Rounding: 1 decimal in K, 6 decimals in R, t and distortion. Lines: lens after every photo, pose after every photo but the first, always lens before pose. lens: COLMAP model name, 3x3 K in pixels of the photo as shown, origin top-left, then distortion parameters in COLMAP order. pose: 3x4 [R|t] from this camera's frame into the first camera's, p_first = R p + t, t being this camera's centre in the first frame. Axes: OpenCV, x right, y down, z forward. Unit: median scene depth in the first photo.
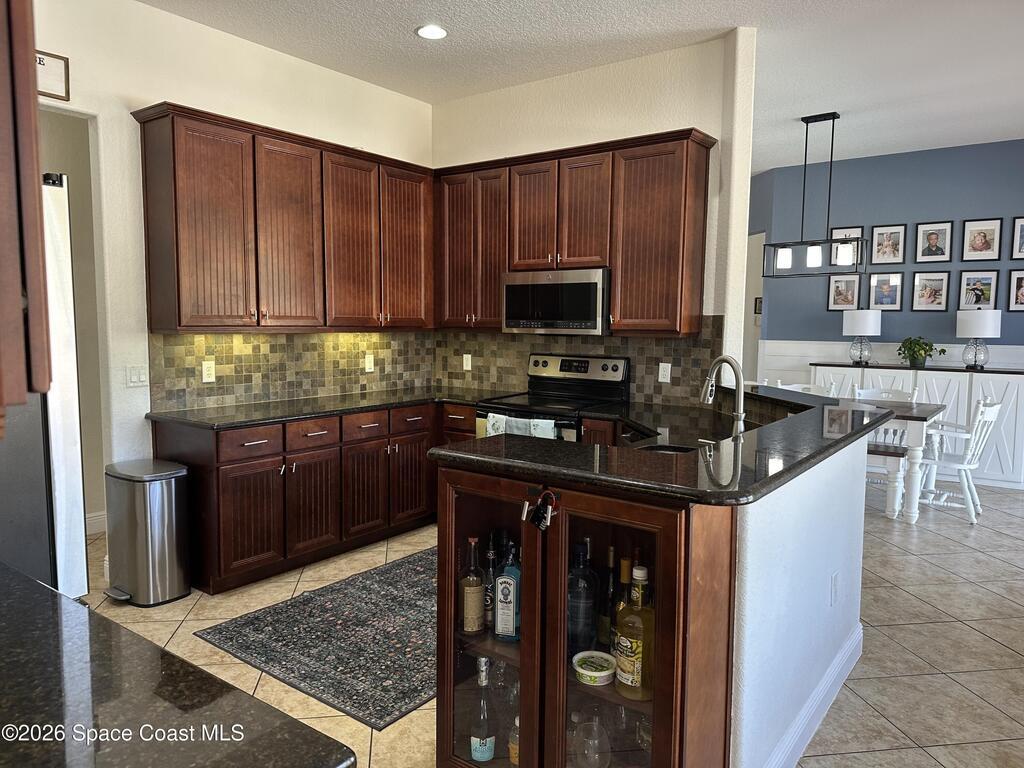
lens RADIAL K [[714.3, 0, 511.7], [0, 714.3, 377.7], [0, 0, 1]] dist [0.105533, -0.166380]
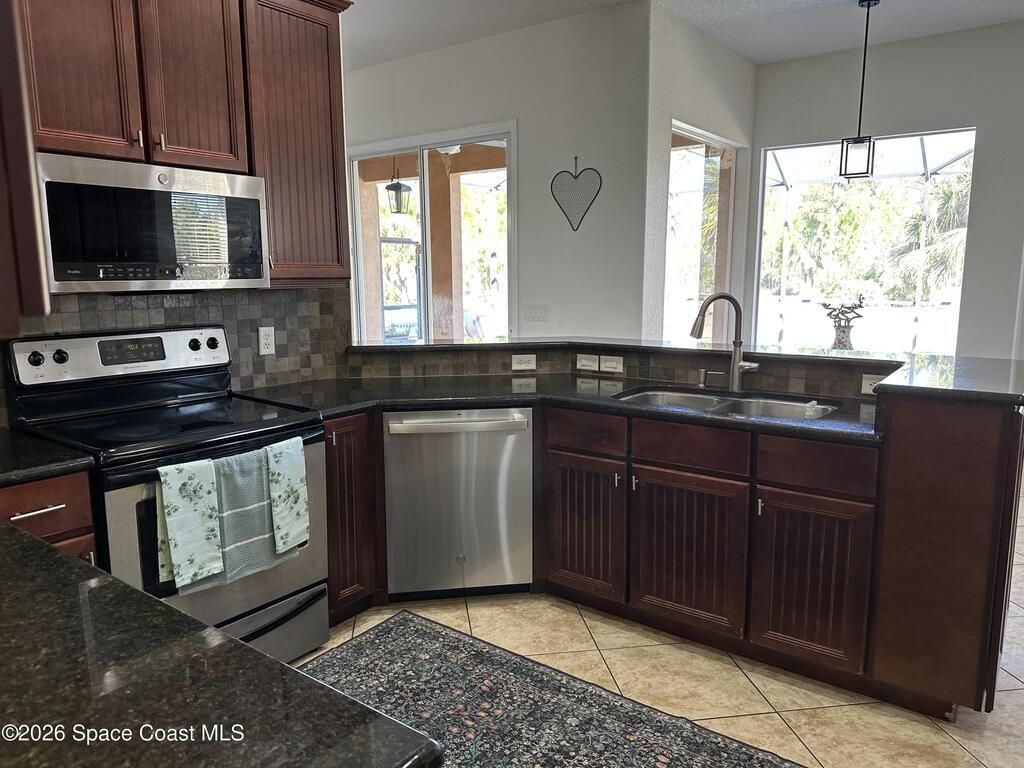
lens RADIAL K [[714.3, 0, 511.7], [0, 714.3, 377.7], [0, 0, 1]] dist [0.105533, -0.166380]
pose [[-0.007075, -0.155663, 0.987785, -0.458751], [0.085519, 0.984097, 0.155694, -0.057337], [-0.996311, 0.085576, 0.006349, 0.725583]]
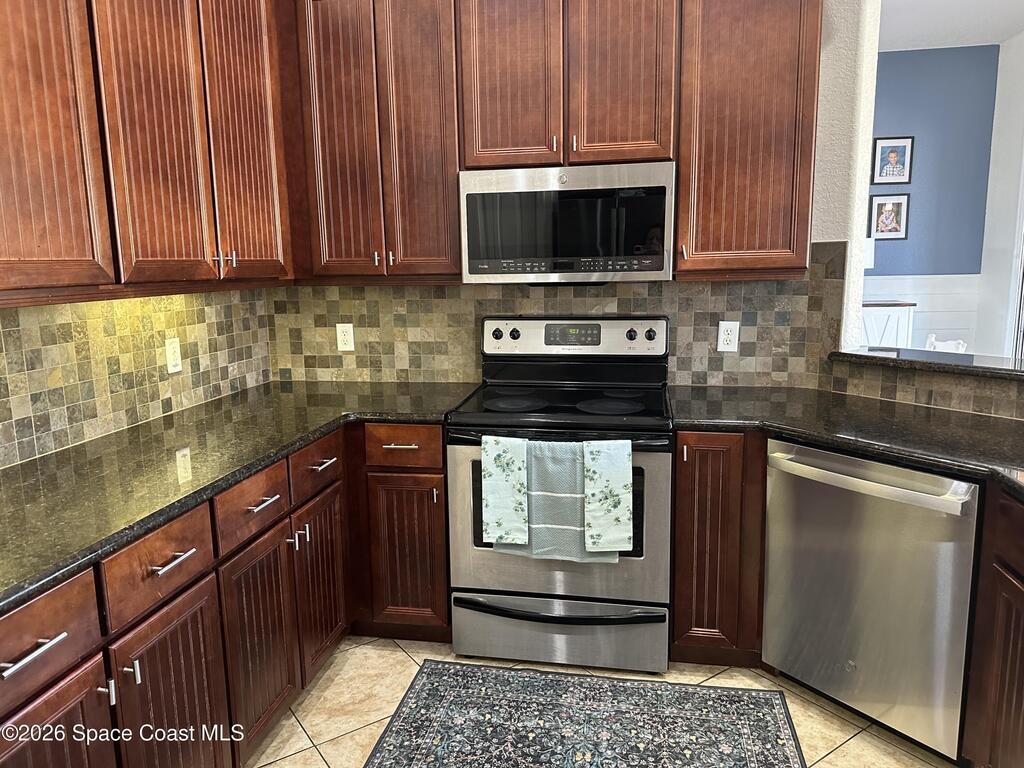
lens RADIAL K [[714.3, 0, 511.7], [0, 714.3, 377.7], [0, 0, 1]] dist [0.105533, -0.166380]
pose [[0.894058, -0.095763, 0.437596, -0.229371], [0.062306, 0.993971, 0.090222, -0.038386], [-0.443598, -0.053399, 0.894634, 0.487146]]
